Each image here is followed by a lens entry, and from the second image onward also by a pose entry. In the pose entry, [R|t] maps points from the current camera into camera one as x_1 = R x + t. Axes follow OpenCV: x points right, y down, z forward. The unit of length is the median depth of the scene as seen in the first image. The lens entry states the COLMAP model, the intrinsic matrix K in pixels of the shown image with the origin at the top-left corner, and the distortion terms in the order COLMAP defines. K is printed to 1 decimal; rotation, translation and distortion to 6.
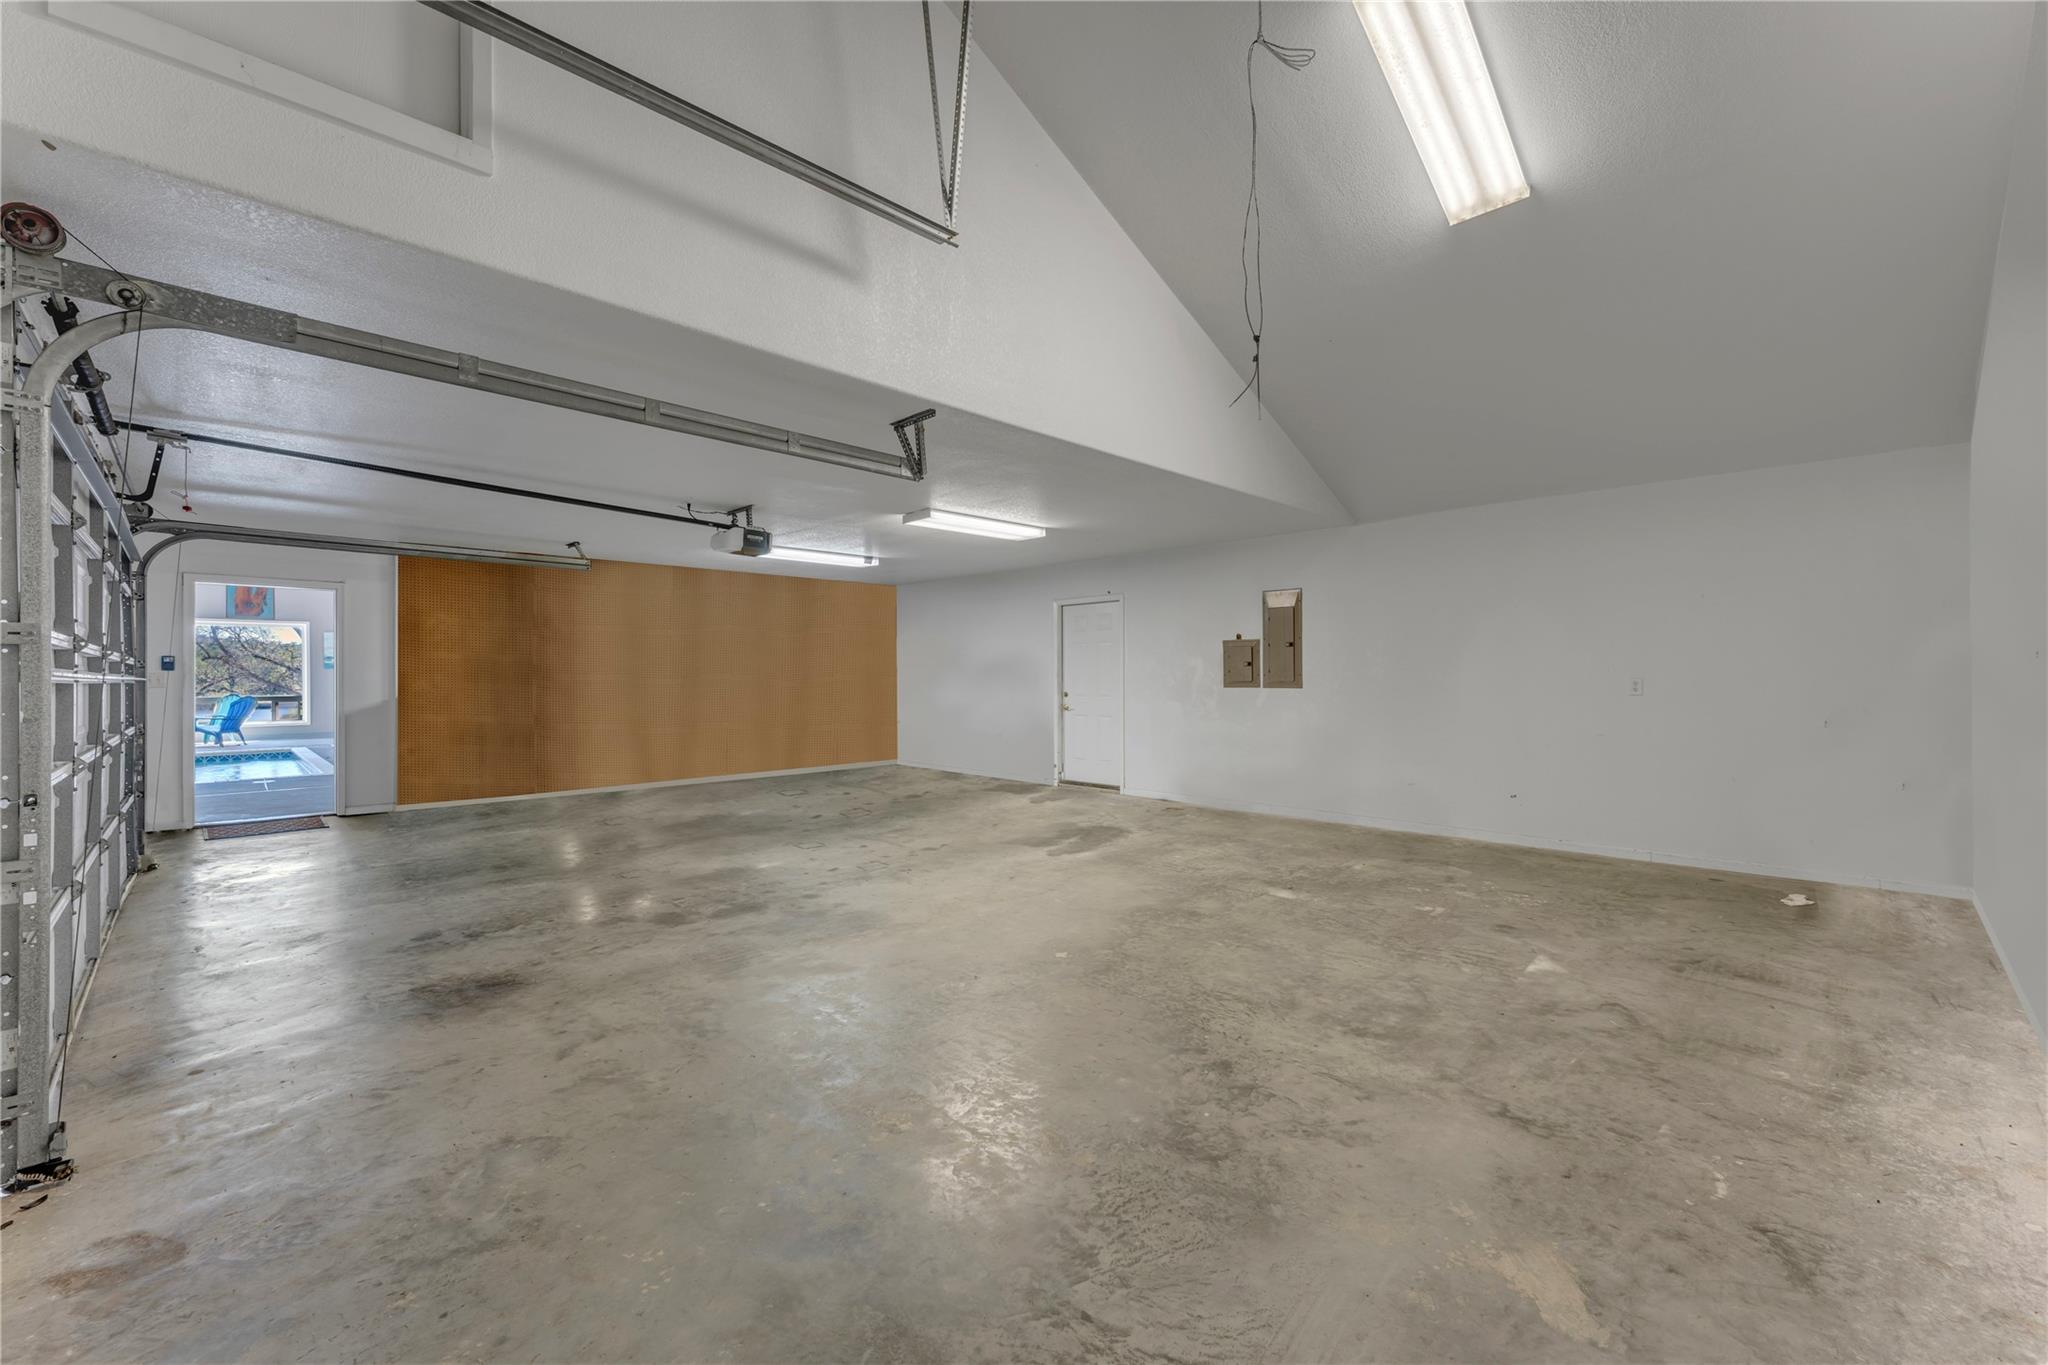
lens RADIAL K [[812.9, 0, 1023.1], [0, 812.9, 678.8], [0, 0, 1]] dist [0.000052, -0.000140]
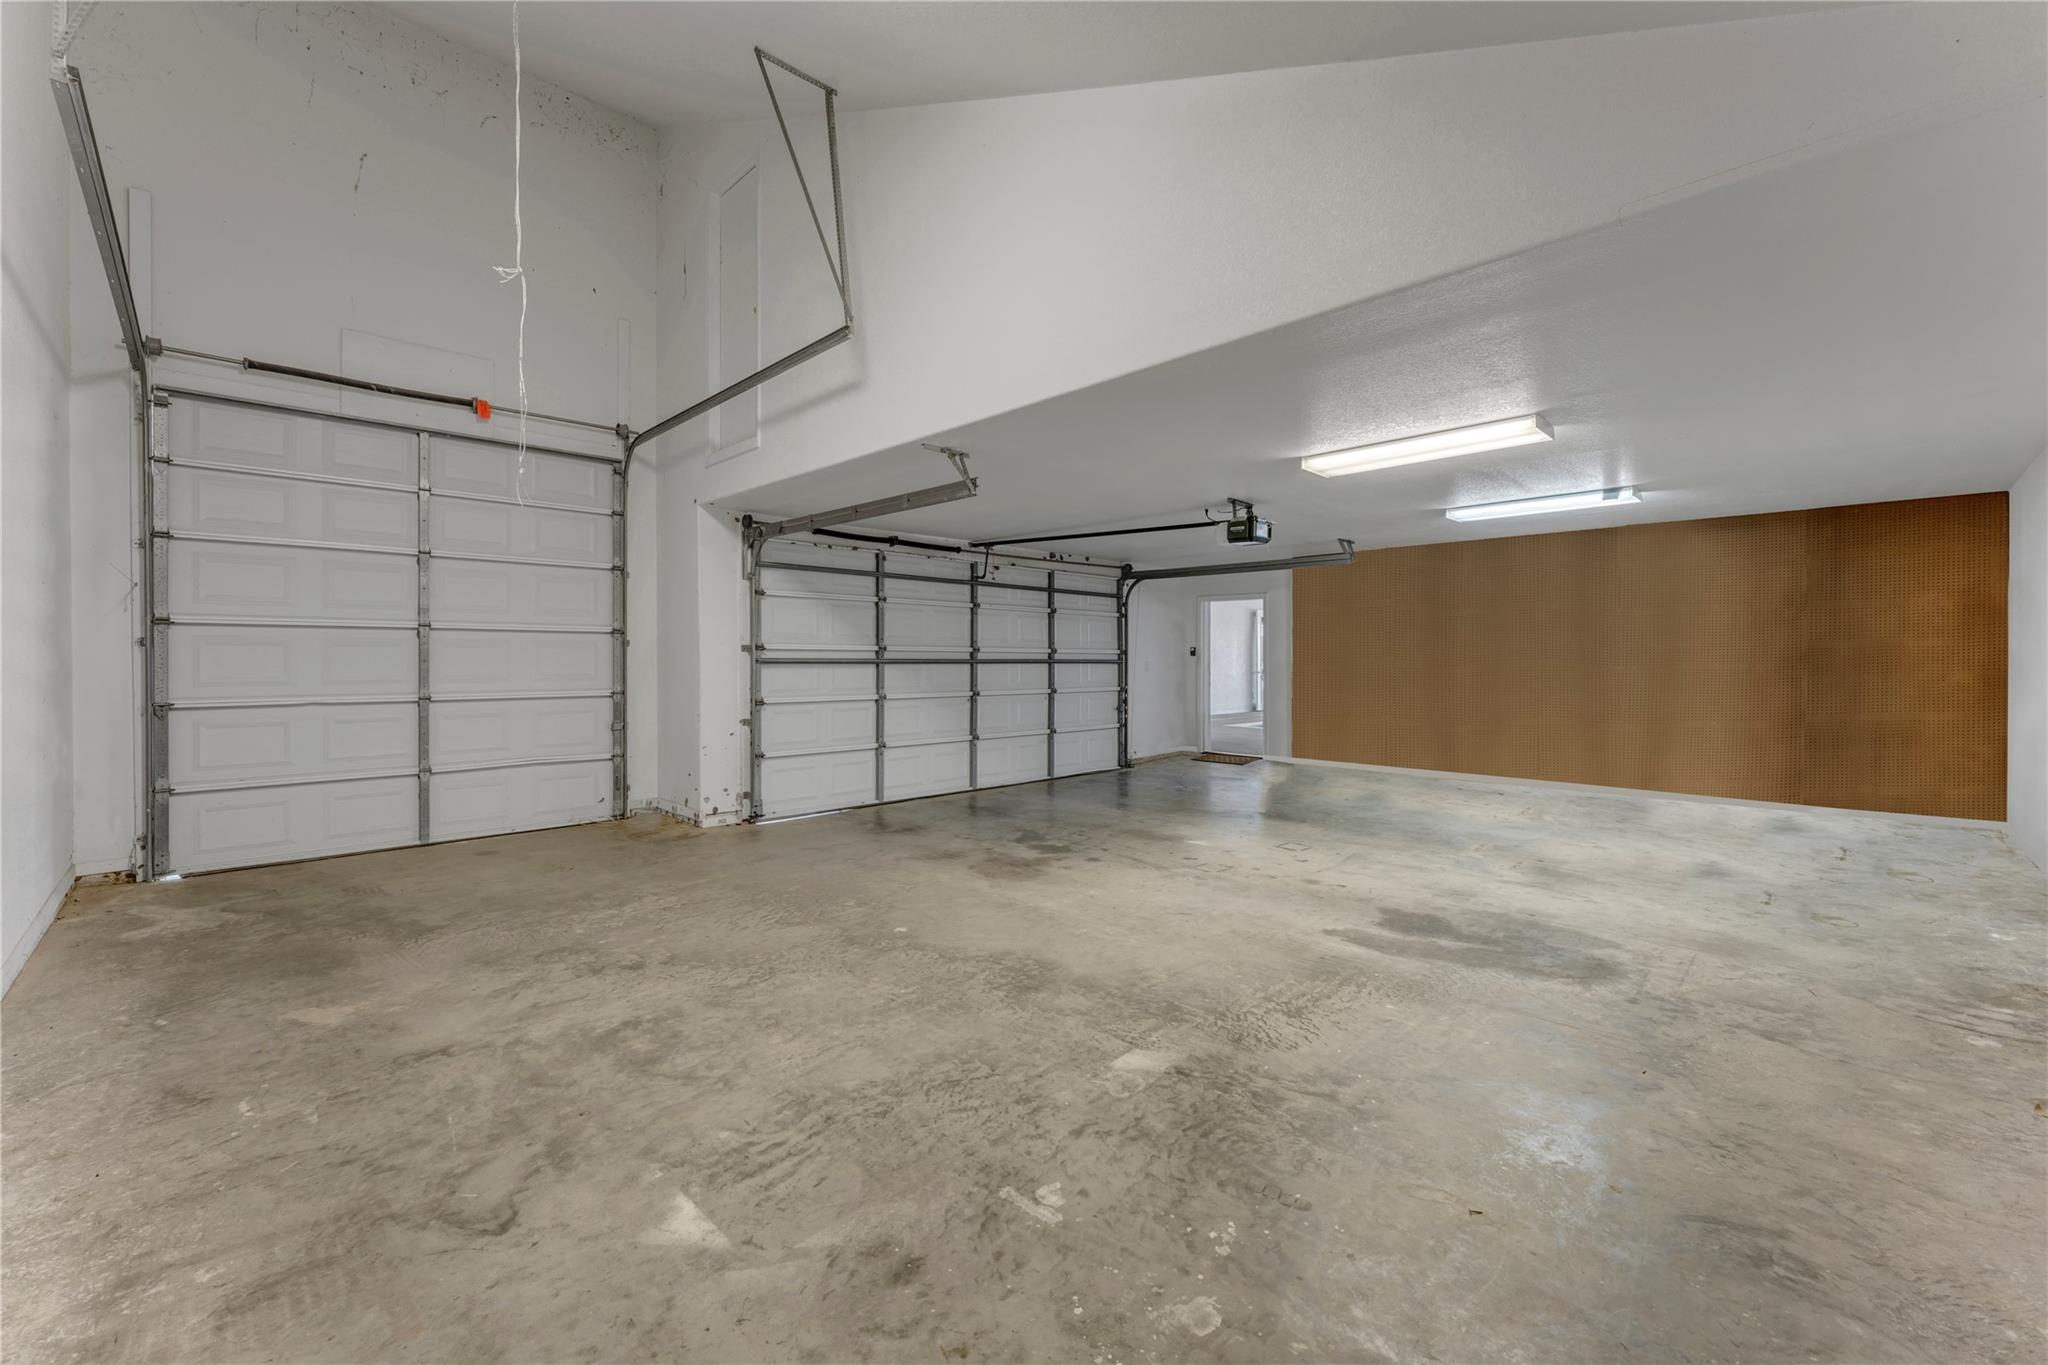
lens RADIAL K [[812.9, 0, 1021.2], [0, 812.9, 664.5], [0, 0, 1]] dist [0.000052, -0.000140]
pose [[0.005713, 0.011766, -0.999914, 1.388451], [-0.004995, 0.999919, 0.011737, -0.024399], [0.999971, 0.004927, 0.005772, 1.443593]]
